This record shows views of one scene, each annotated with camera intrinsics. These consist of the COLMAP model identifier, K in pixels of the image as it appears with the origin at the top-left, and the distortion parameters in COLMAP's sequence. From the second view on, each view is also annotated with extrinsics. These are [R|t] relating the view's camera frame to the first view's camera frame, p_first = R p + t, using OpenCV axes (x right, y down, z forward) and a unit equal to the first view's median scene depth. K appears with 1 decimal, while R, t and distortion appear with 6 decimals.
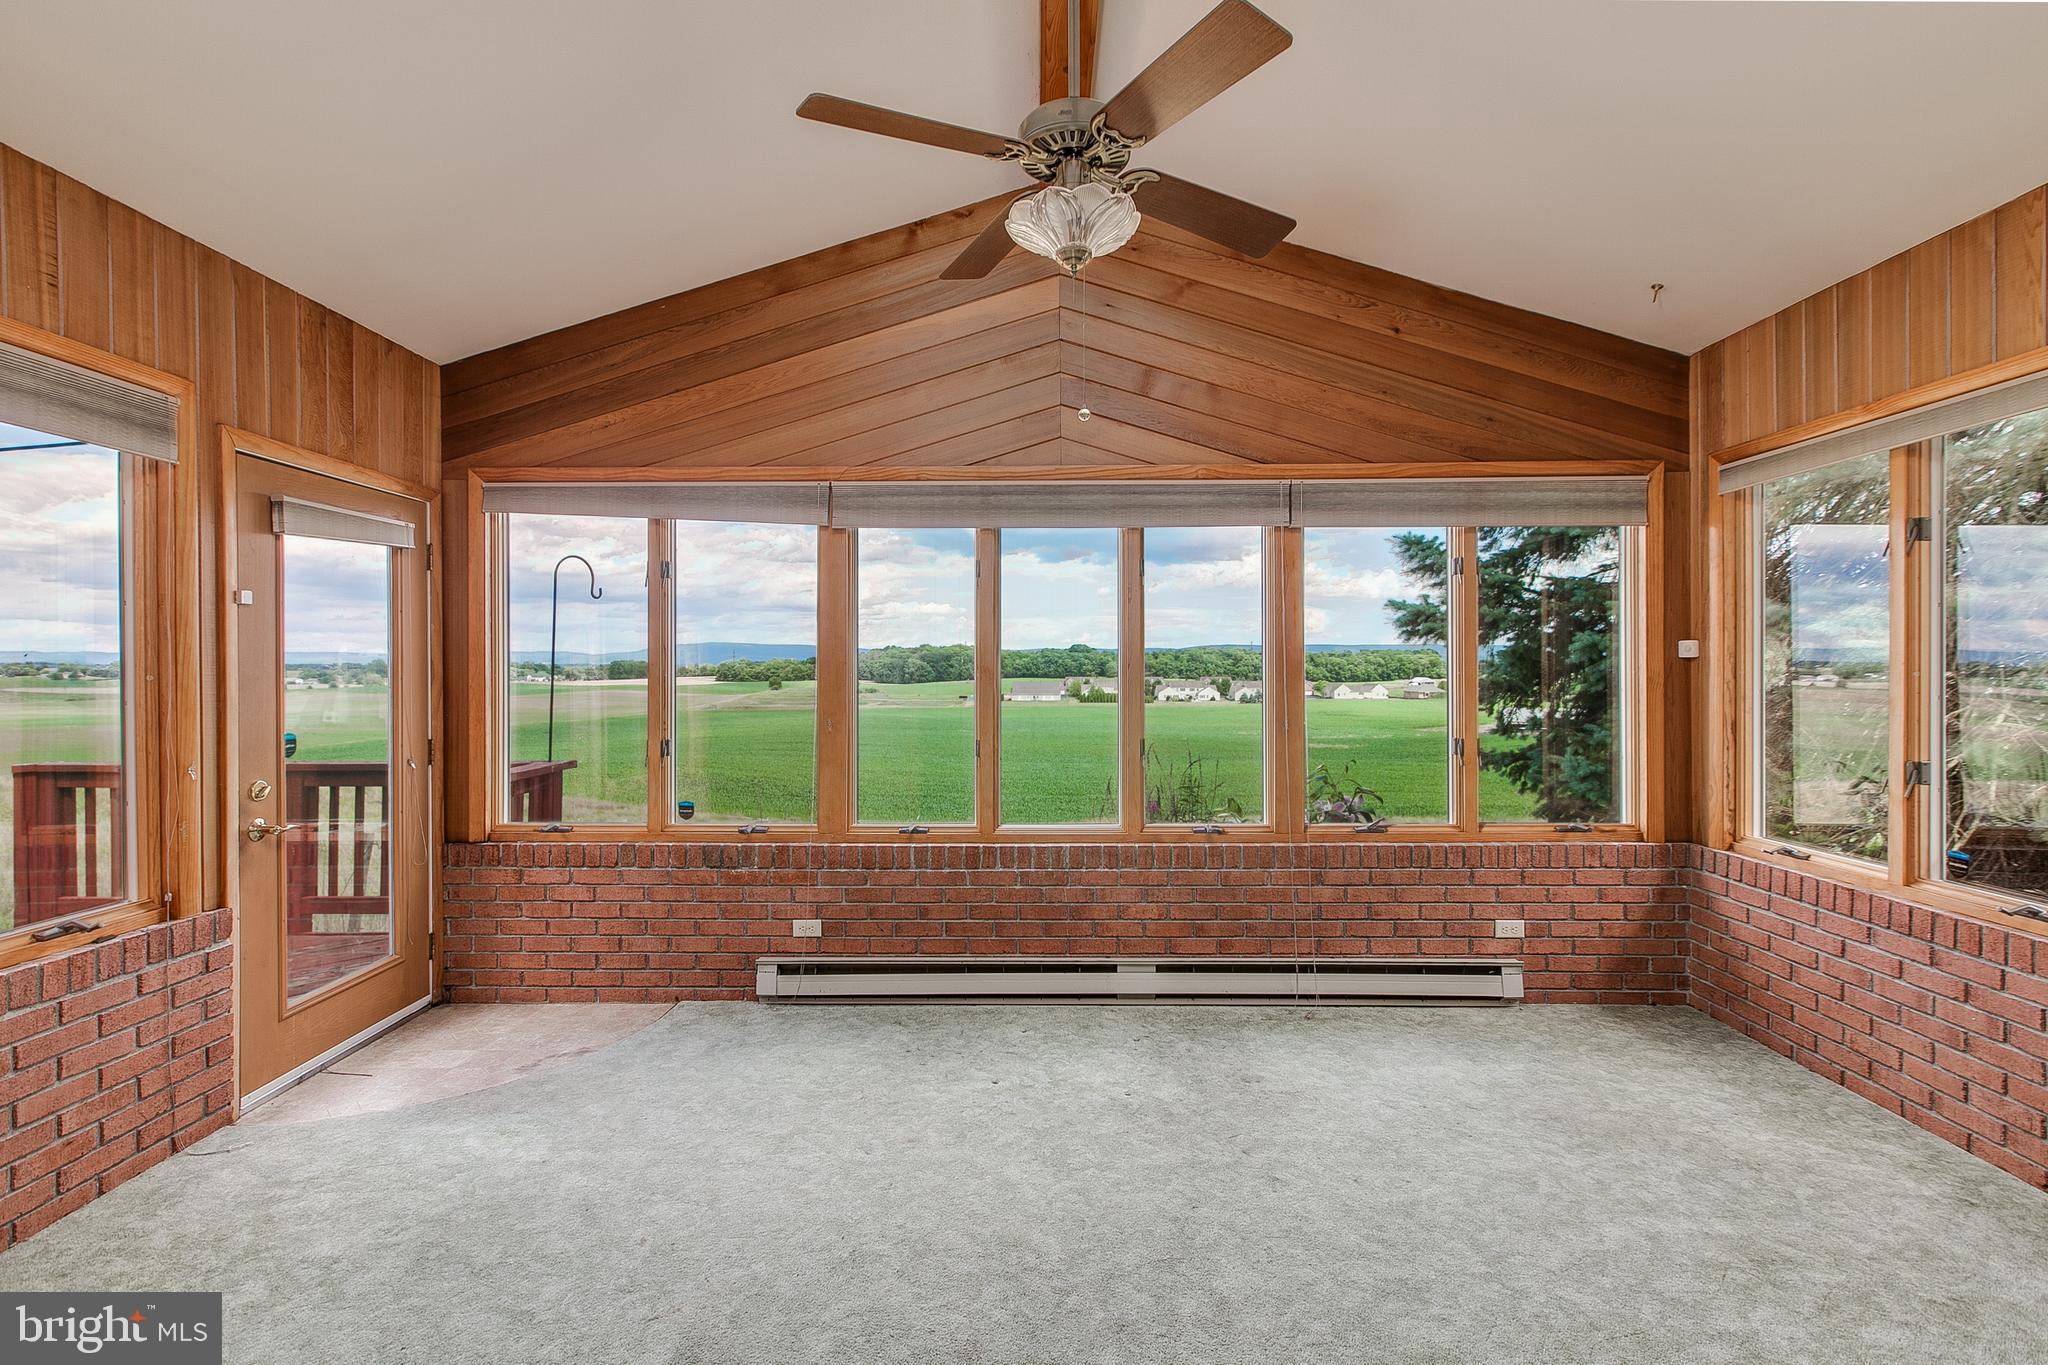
lens RADIAL K [[955.8, 0, 987.6], [0, 955.8, 685.5], [0, 0, 1]] dist [0.001987, 0.000095]
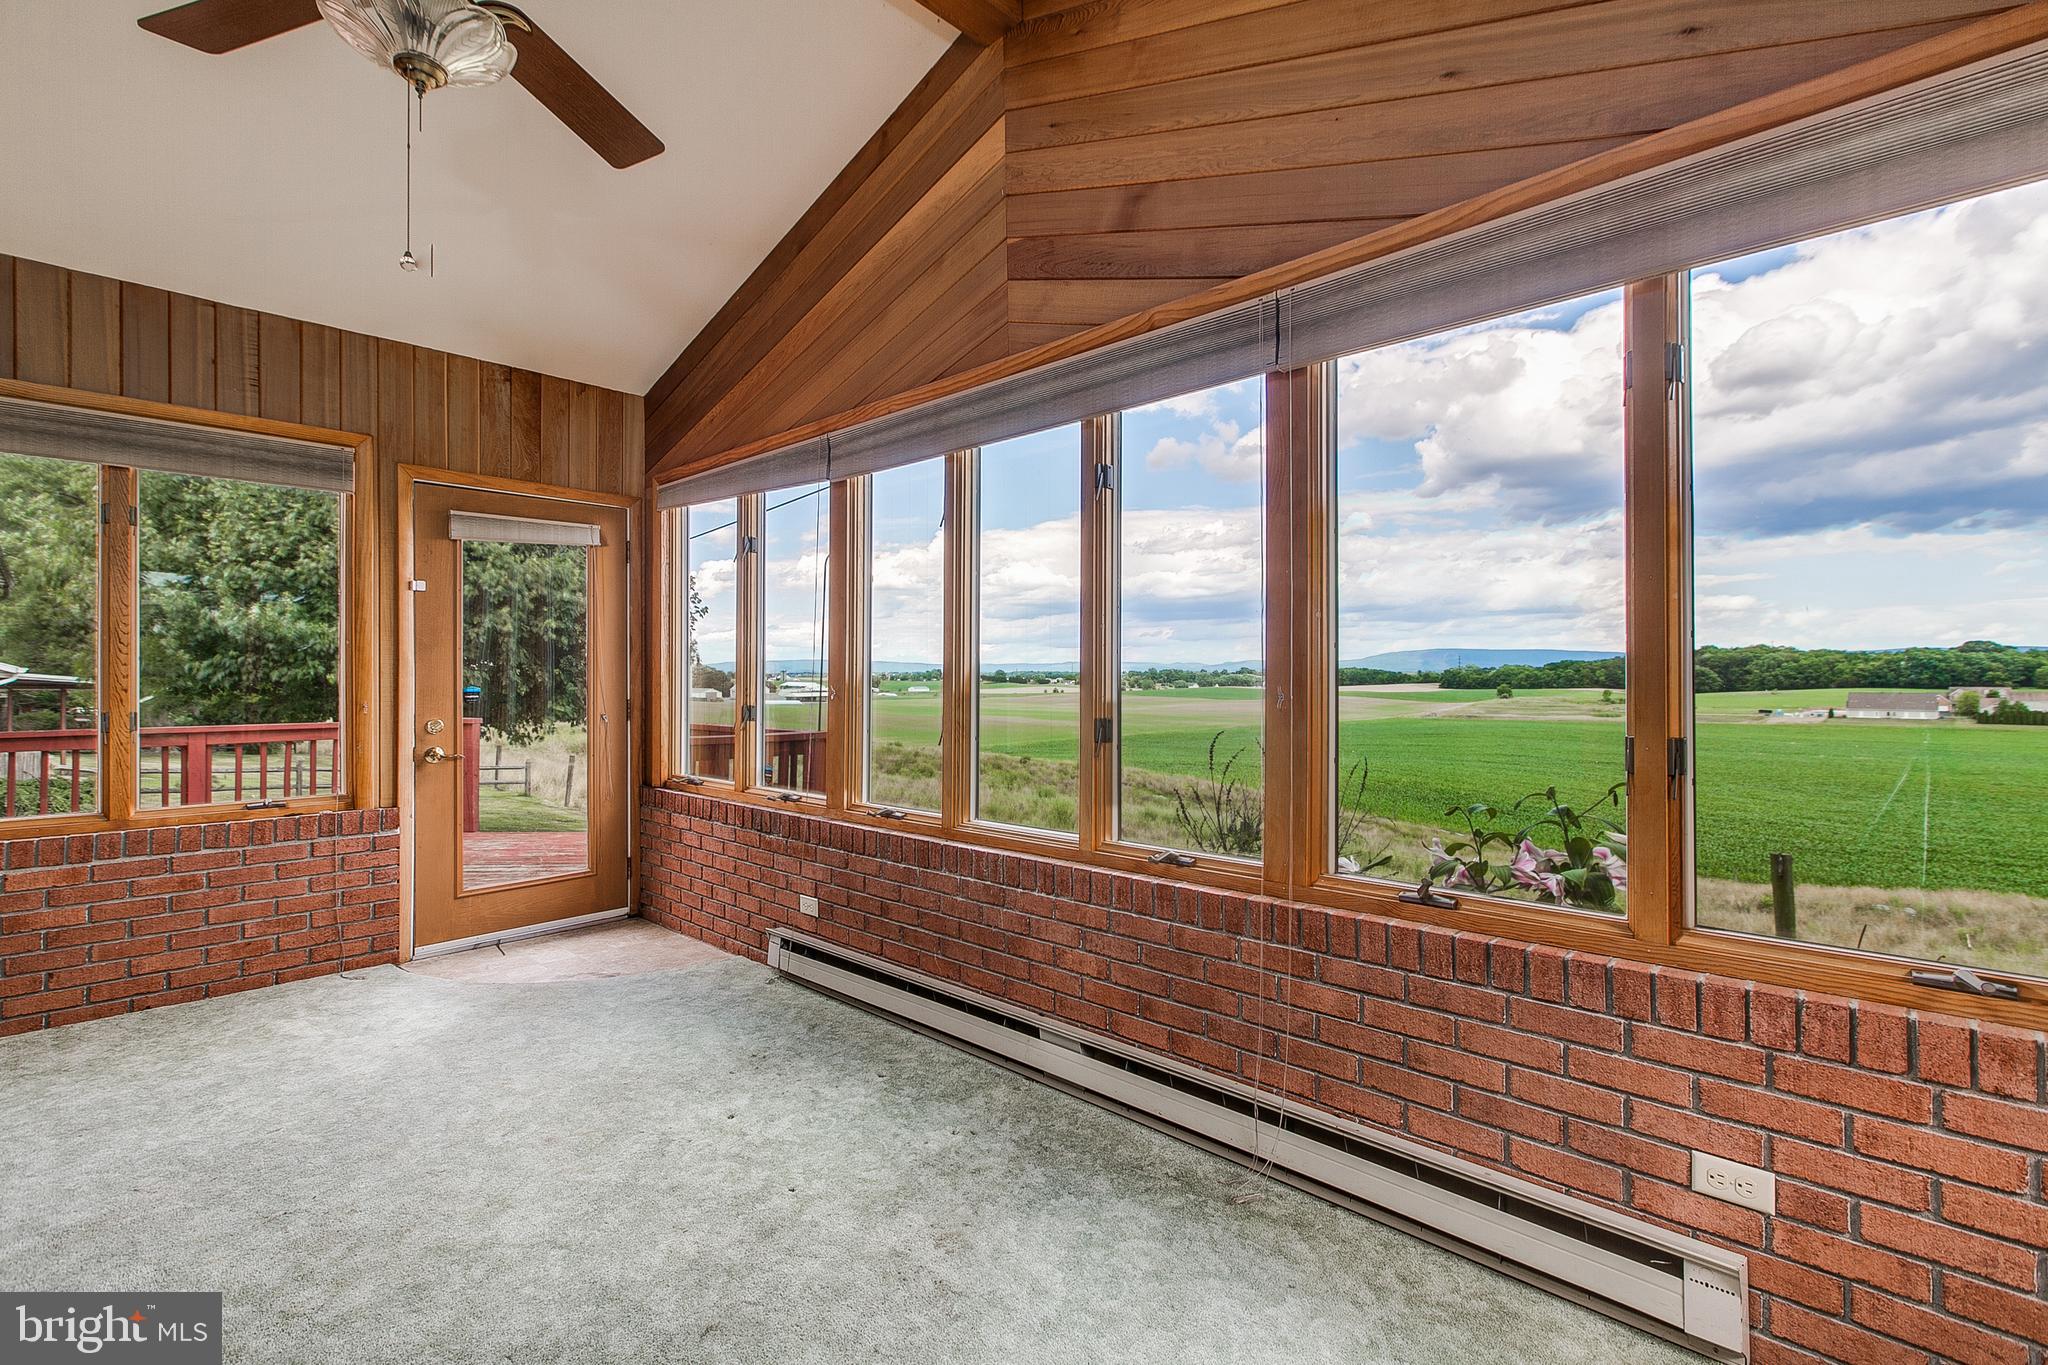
lens RADIAL K [[909.2, 0, 1024.0], [0, 909.2, 682.5], [0, 0, 1]] dist [0.000053, -0.000212]
pose [[0.737784, 0.003674, -0.675027, 0.586424], [-0.012224, 0.999894, -0.007919, 0.036532], [0.674926, 0.014094, 0.737751, 0.478987]]
